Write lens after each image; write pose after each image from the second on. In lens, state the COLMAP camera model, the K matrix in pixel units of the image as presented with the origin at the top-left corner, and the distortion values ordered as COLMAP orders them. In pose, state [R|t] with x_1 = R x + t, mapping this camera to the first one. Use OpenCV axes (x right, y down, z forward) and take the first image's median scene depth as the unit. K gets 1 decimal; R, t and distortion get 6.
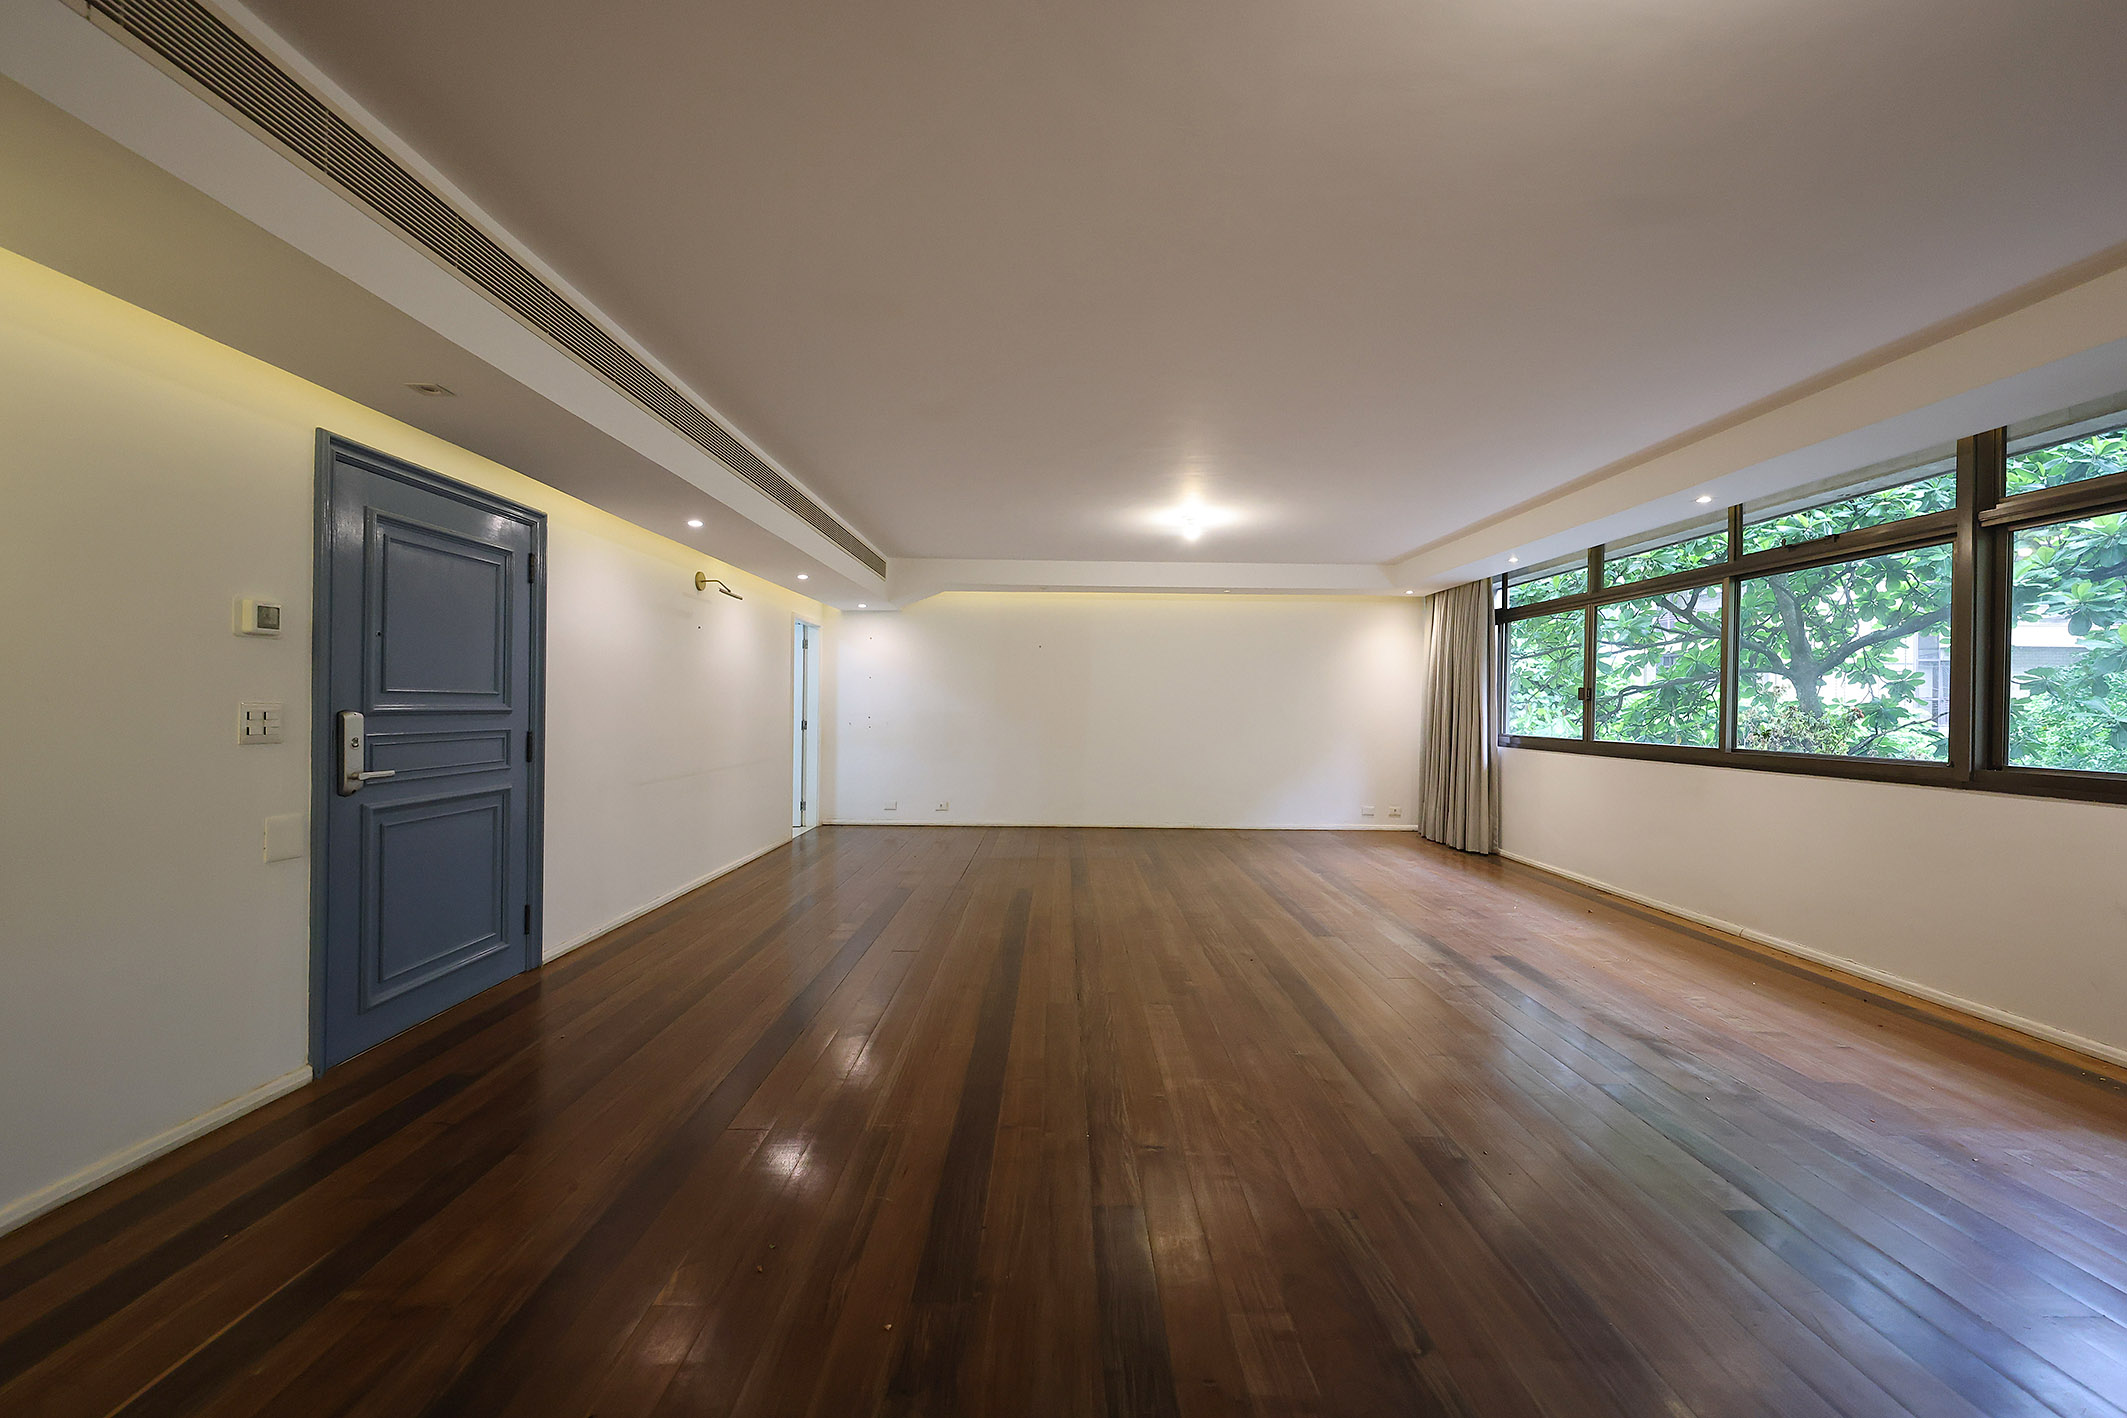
lens RADIAL K [[817.8, 0, 1056.5], [0, 817.8, 702.8], [0, 0, 1]] dist [0.003301, 0.000101]
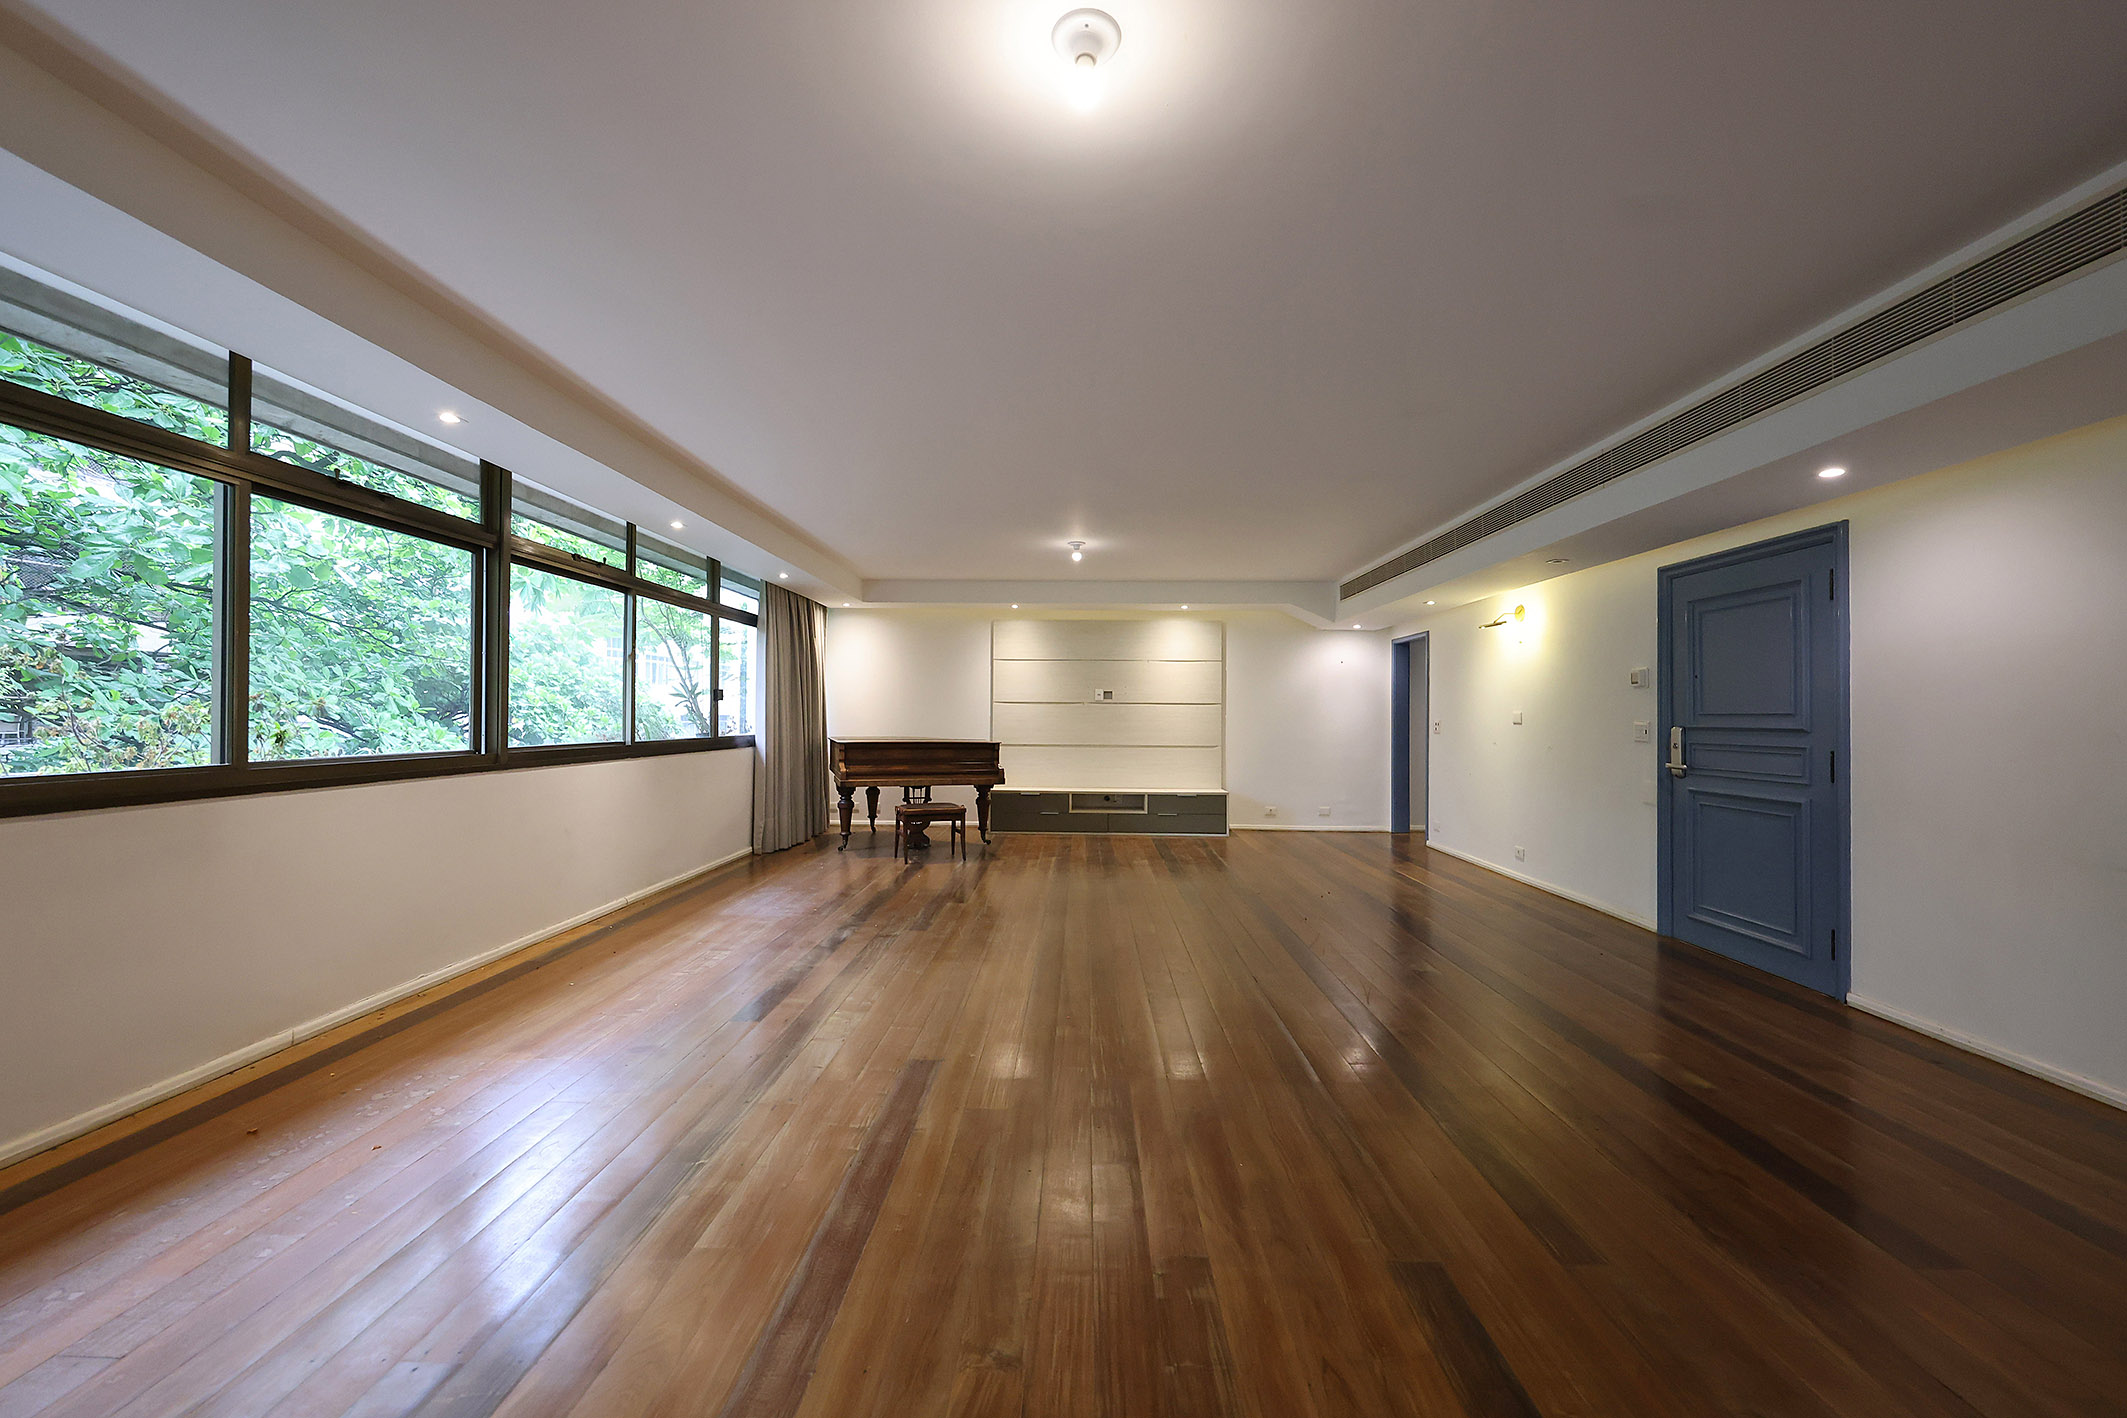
lens RADIAL K [[817.8, 0, 1056.5], [0, 817.8, 702.8], [0, 0, 1]] dist [0.003301, 0.000101]
pose [[-0.999115, -0.020267, 0.036847, 0.290669], [-0.020736, 0.999708, -0.012377, 0.007674], [-0.036585, -0.013130, -0.999244, 2.355483]]
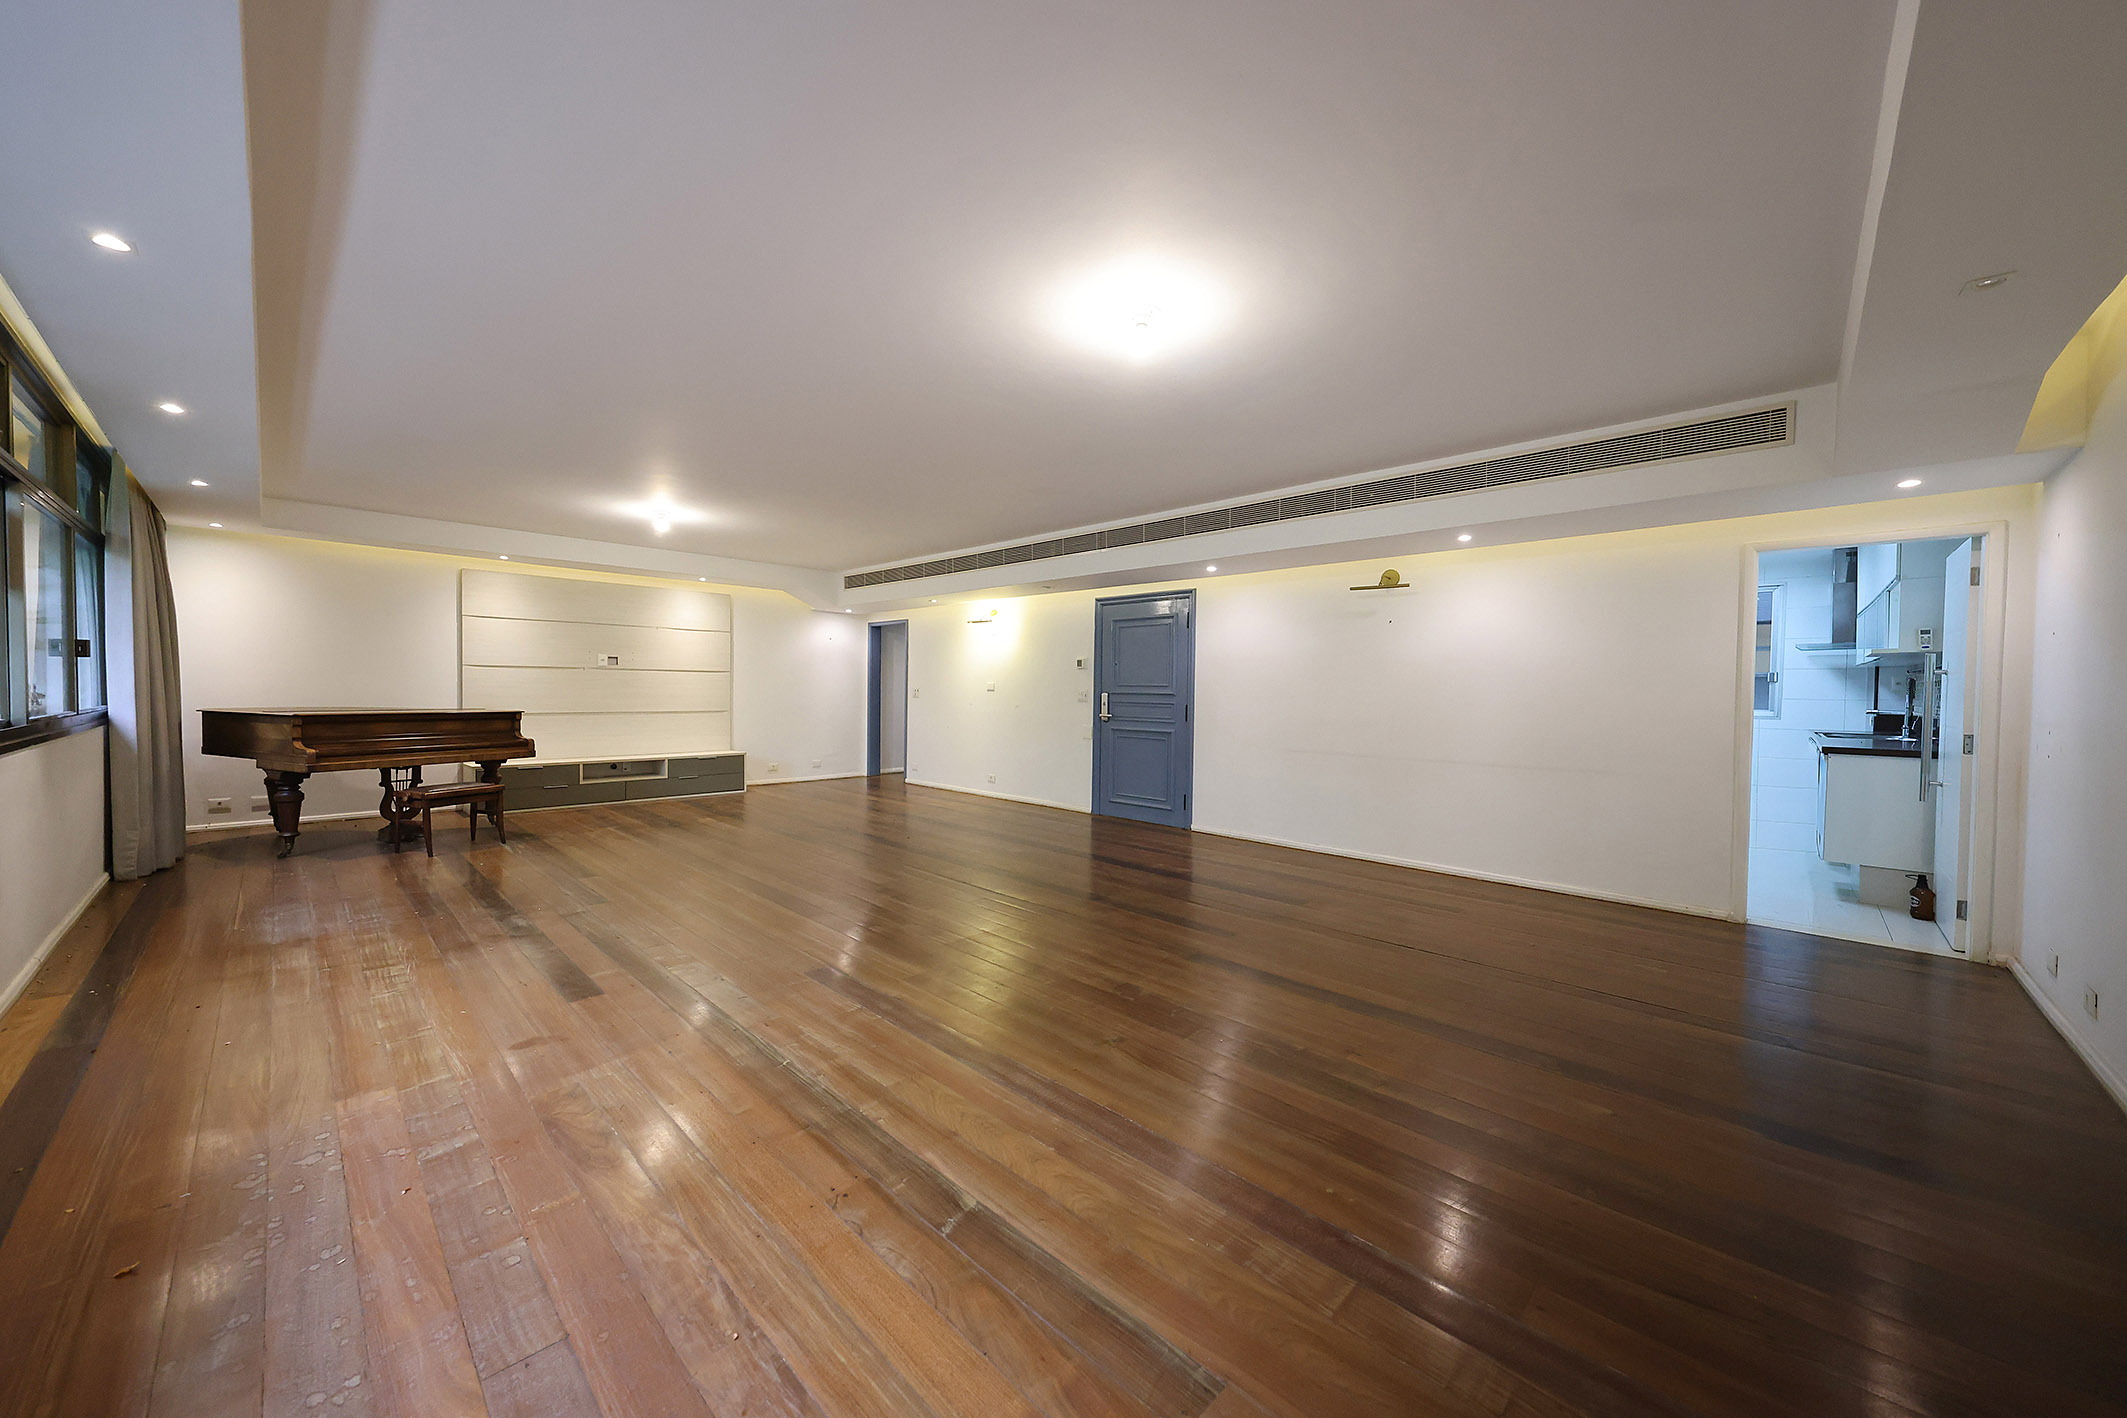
lens RADIAL K [[759.1, 0, 1062.3], [0, 759.1, 704.3], [0, 0, 1]] dist [-0.000151, -0.000108]
pose [[-0.702408, -0.006984, -0.711741, 0.973131], [-0.023929, 0.999618, 0.013806, 0.016902], [0.711373, 0.026729, -0.702307, 2.393086]]
